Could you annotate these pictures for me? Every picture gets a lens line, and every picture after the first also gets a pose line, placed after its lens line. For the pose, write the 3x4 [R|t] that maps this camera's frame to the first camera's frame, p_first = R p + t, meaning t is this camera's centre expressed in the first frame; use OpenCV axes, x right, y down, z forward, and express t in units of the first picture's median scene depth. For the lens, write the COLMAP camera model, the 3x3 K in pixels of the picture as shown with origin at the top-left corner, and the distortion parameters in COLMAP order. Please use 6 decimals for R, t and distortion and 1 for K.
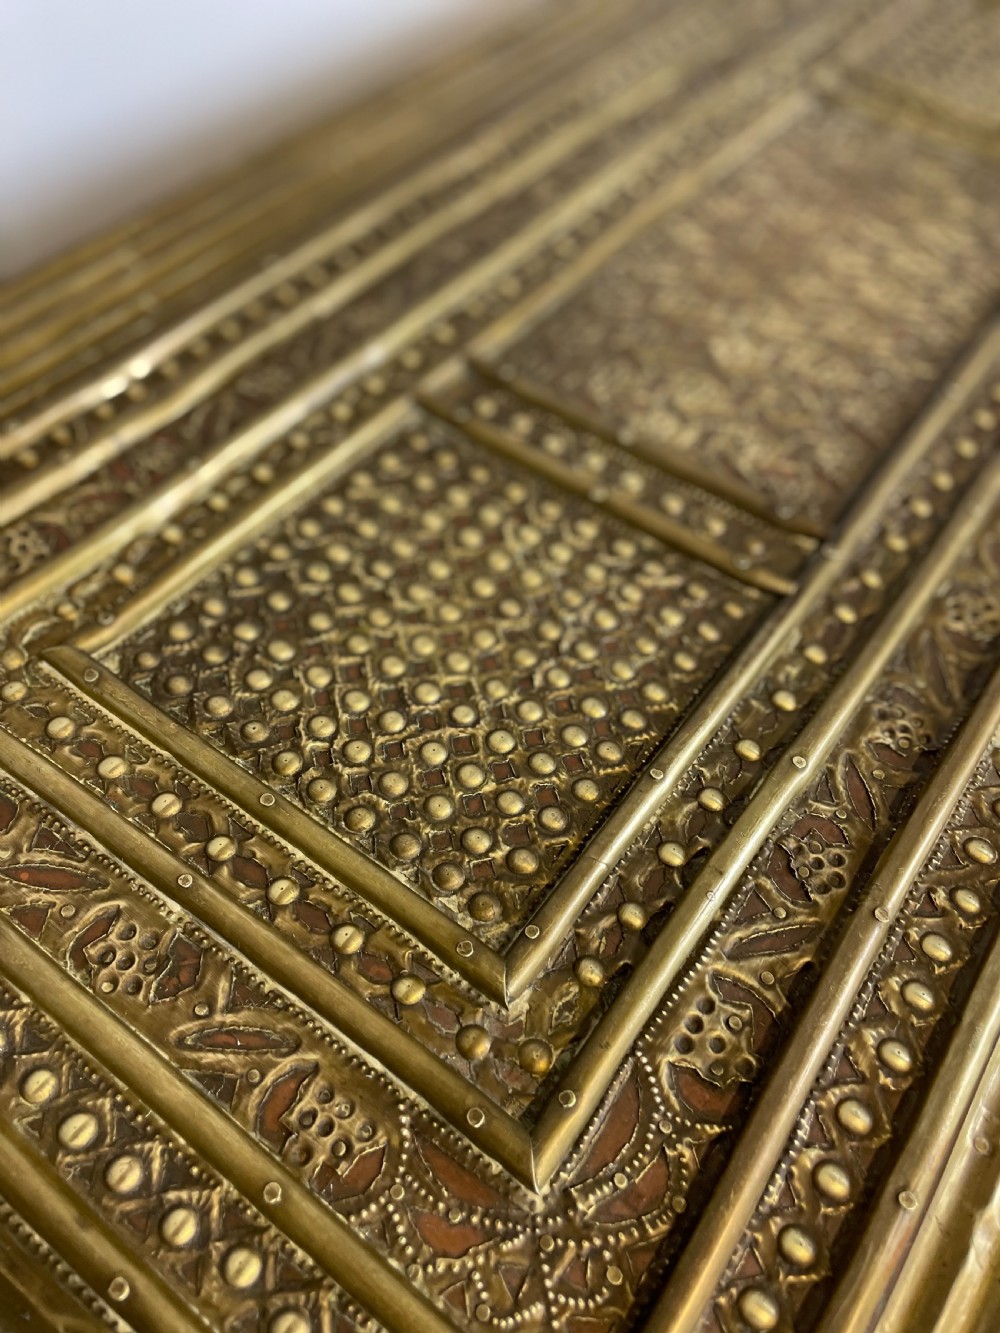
lens RADIAL K [[1030.2, 0, 503.5], [0, 1030.2, 666.7], [0, 0, 1]] dist [0.084095, -0.110783]
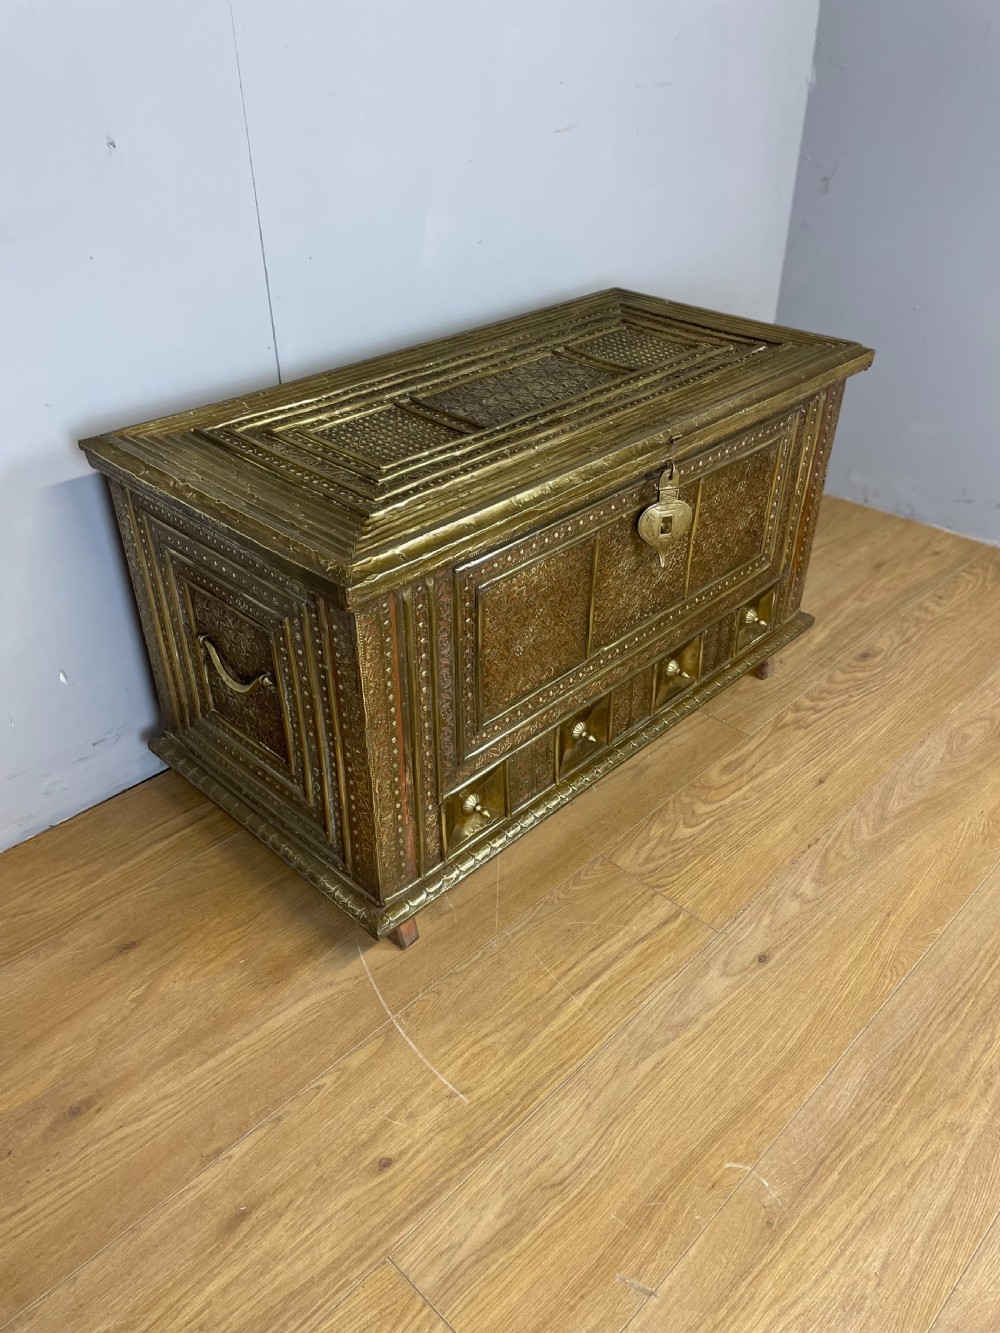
lens RADIAL K [[1030.2, 0, 503.5], [0, 1030.2, 658.0], [0, 0, 1]] dist [0.084095, -0.110783]
pose [[0.989581, 0.043779, -0.137160, 0.772904], [-0.085731, 0.944525, -0.317053, 1.588135], [0.115670, 0.325509, 0.938437, -1.960206]]
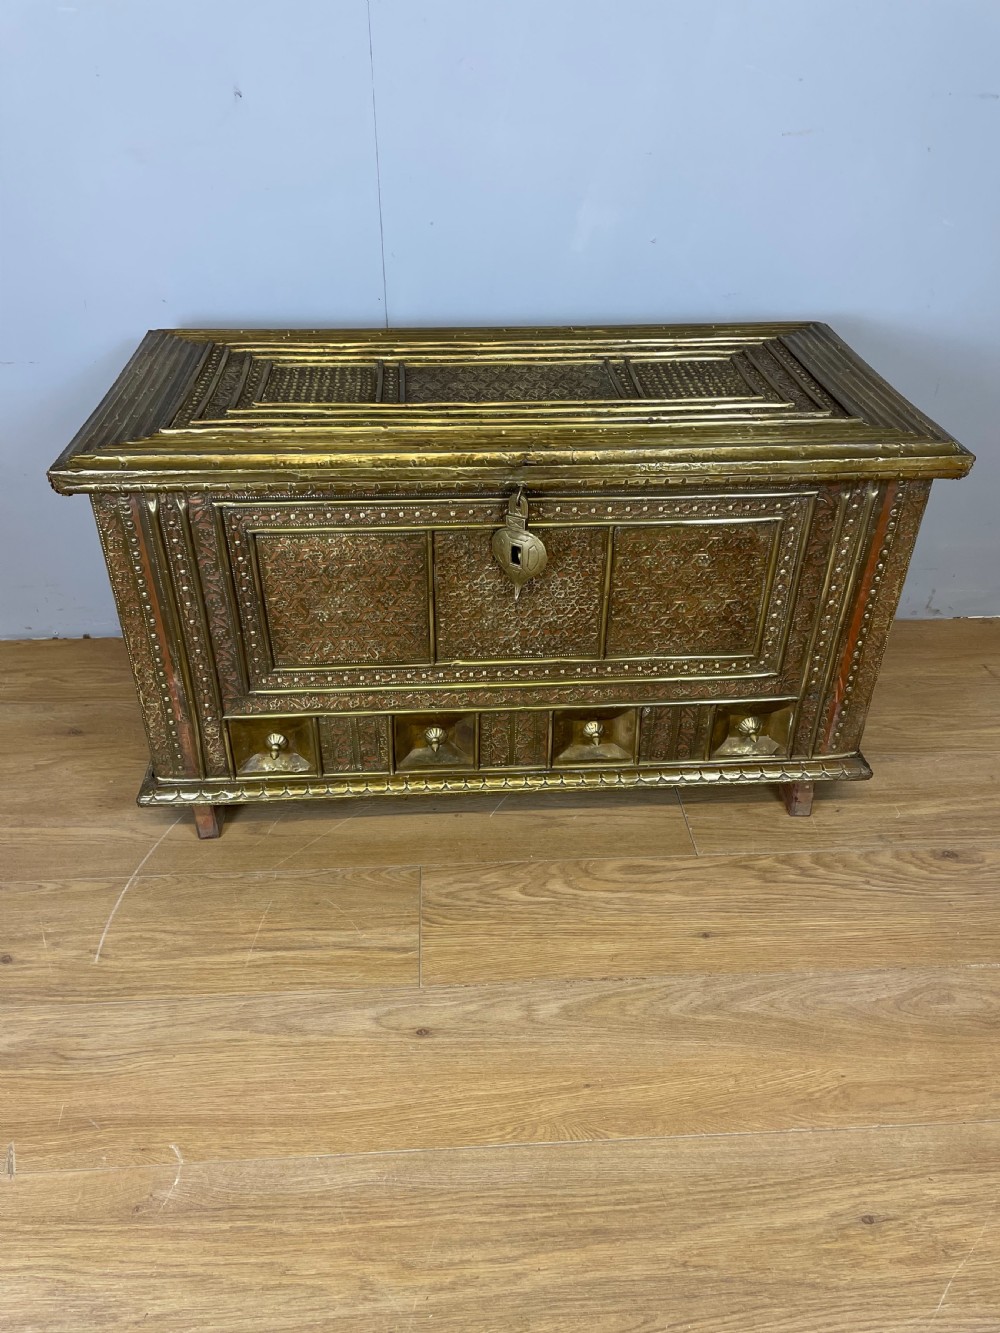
lens RADIAL K [[1030.2, 0, 501.4], [0, 1030.2, 663.3], [0, 0, 1]] dist [0.084095, -0.110783]
pose [[0.640016, 0.398658, -0.656850, 2.886945], [-0.595122, 0.797930, -0.095588, 0.665464], [0.486014, 0.452084, 0.747938, -1.071510]]
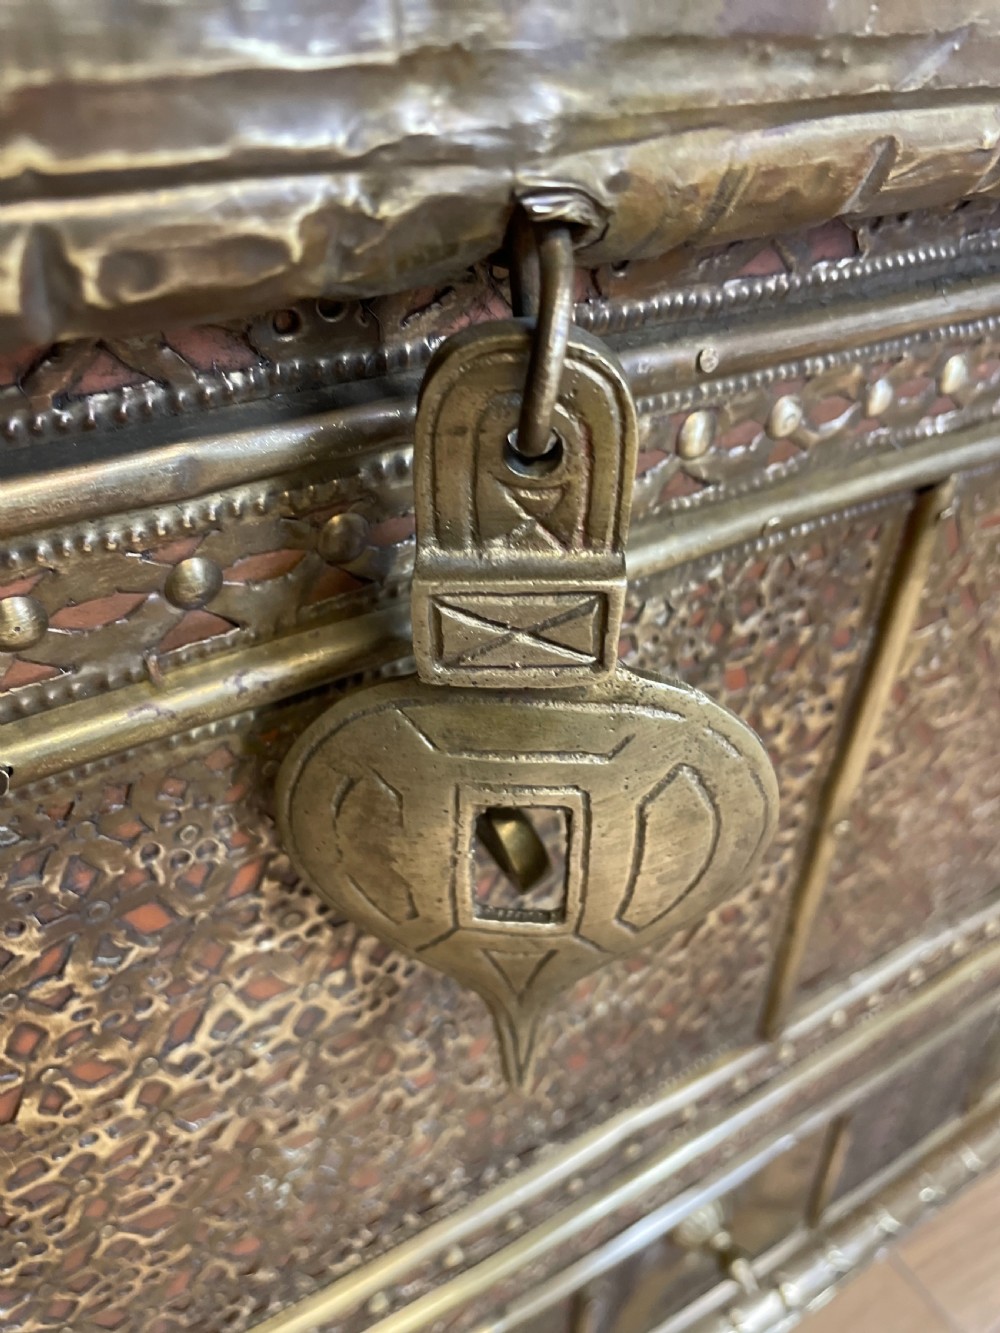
lens RADIAL K [[1030.2, 0, 500.9], [0, 1030.2, 654.7], [0, 0, 1]] dist [0.084095, -0.110783]
pose [[0.919605, 0.211487, -0.331059, 0.914771], [-0.296120, 0.926946, -0.230402, 0.115228], [0.258146, 0.309912, 0.915049, 0.697300]]
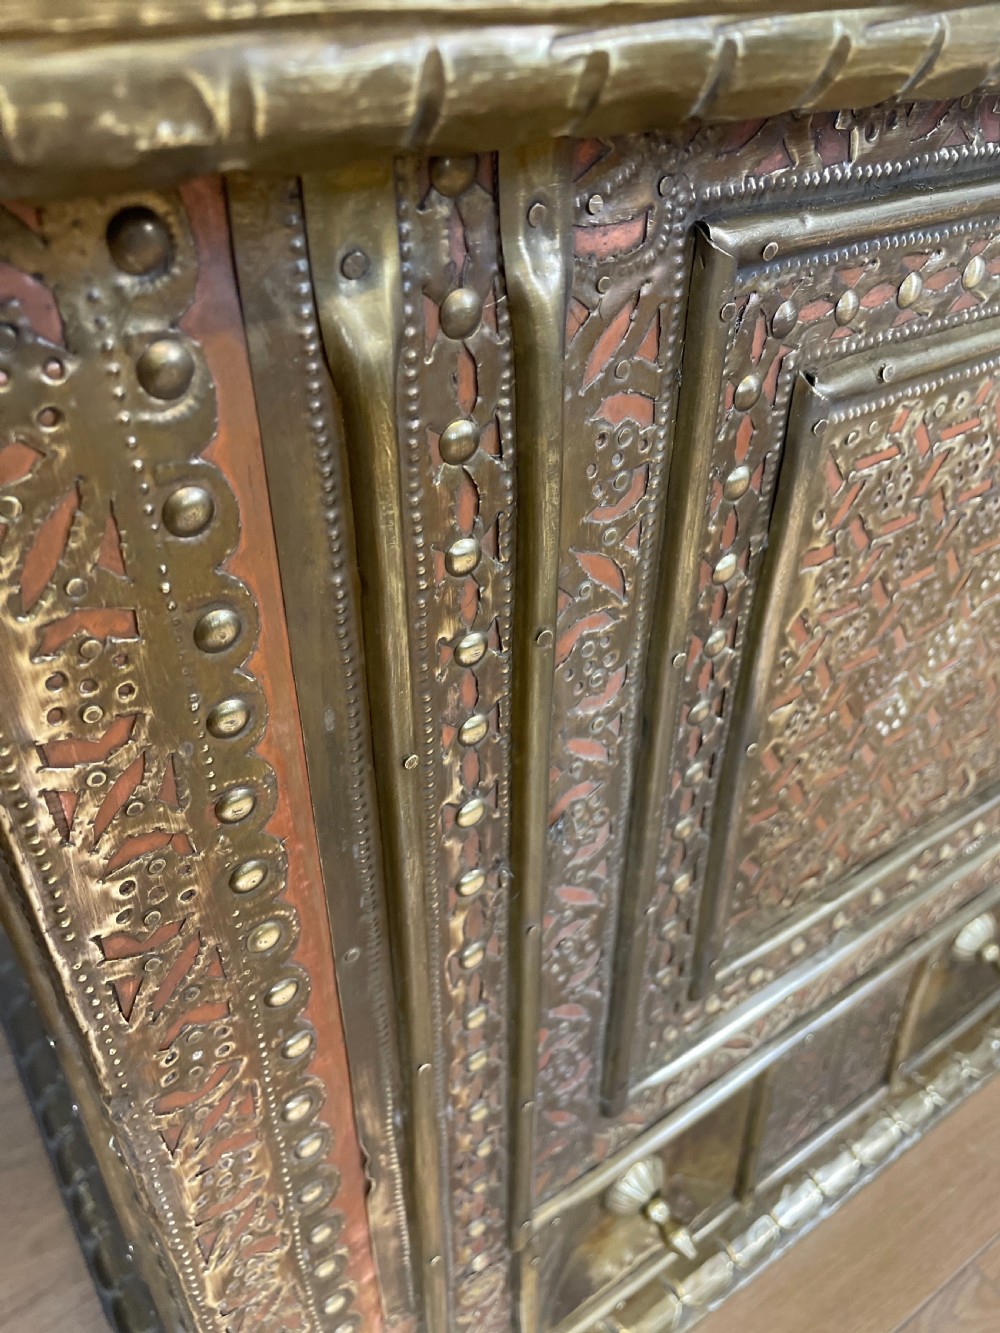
lens RADIAL K [[1030.2, 0, 495.5], [0, 1030.2, 665.4], [0, 0, 1]] dist [0.084095, -0.110783]
pose [[0.940524, 0.159384, -0.300020, 0.337856], [-0.240986, 0.935471, -0.258495, 0.819981], [0.239461, 0.315421, 0.918242, 0.146435]]
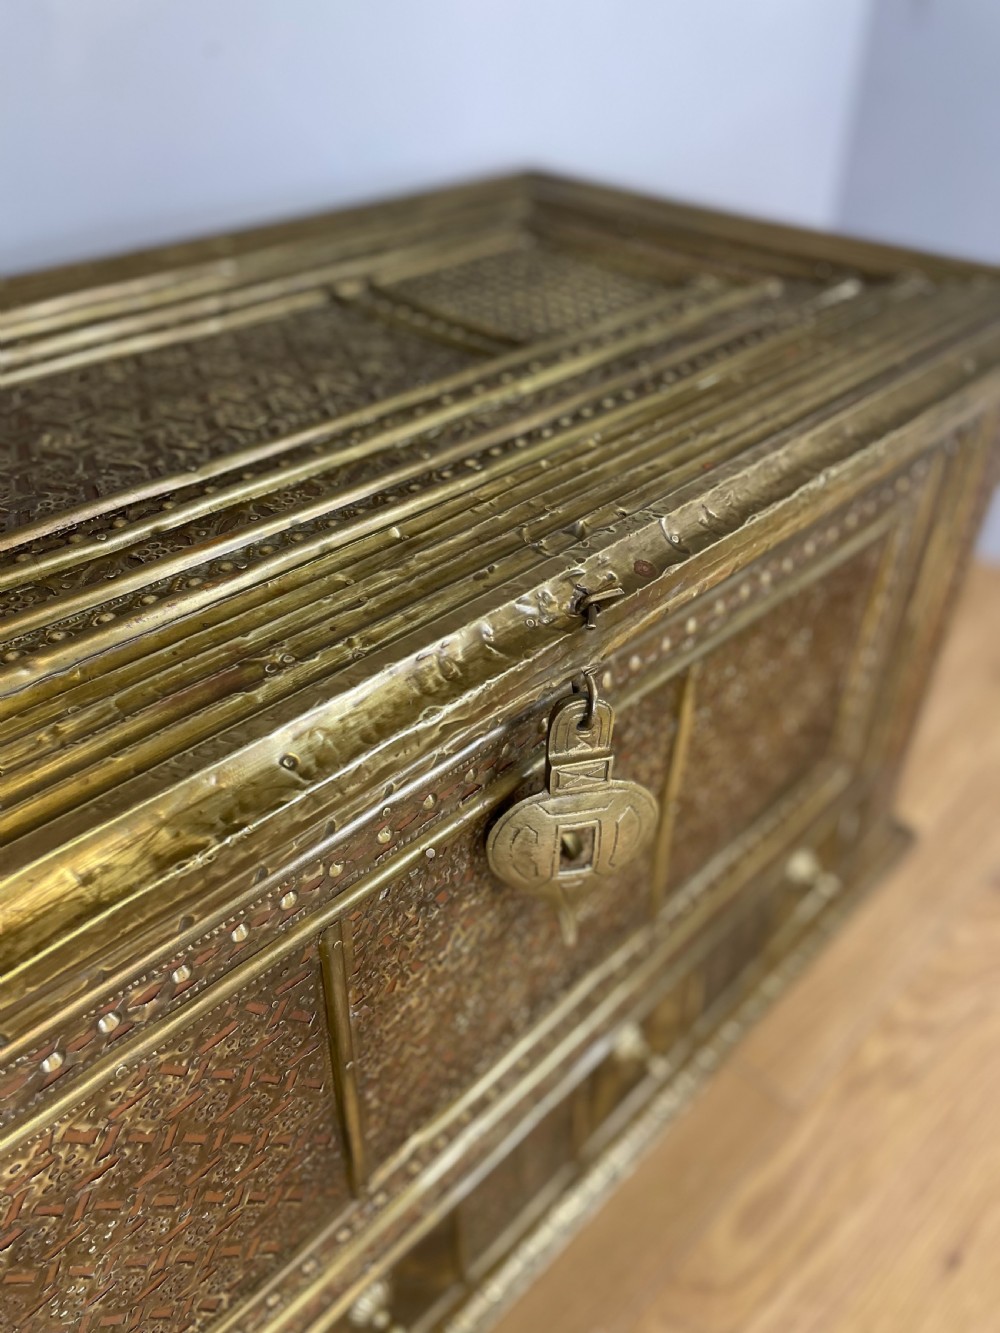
lens RADIAL K [[1030.2, 0, 512.3], [0, 1030.2, 659.3], [0, 0, 1]] dist [0.084095, -0.110783]
pose [[0.989949, 0.054945, -0.130317, 0.873850], [-0.089057, 0.957998, -0.272597, 0.205612], [0.109865, 0.281463, 0.953262, -0.000875]]
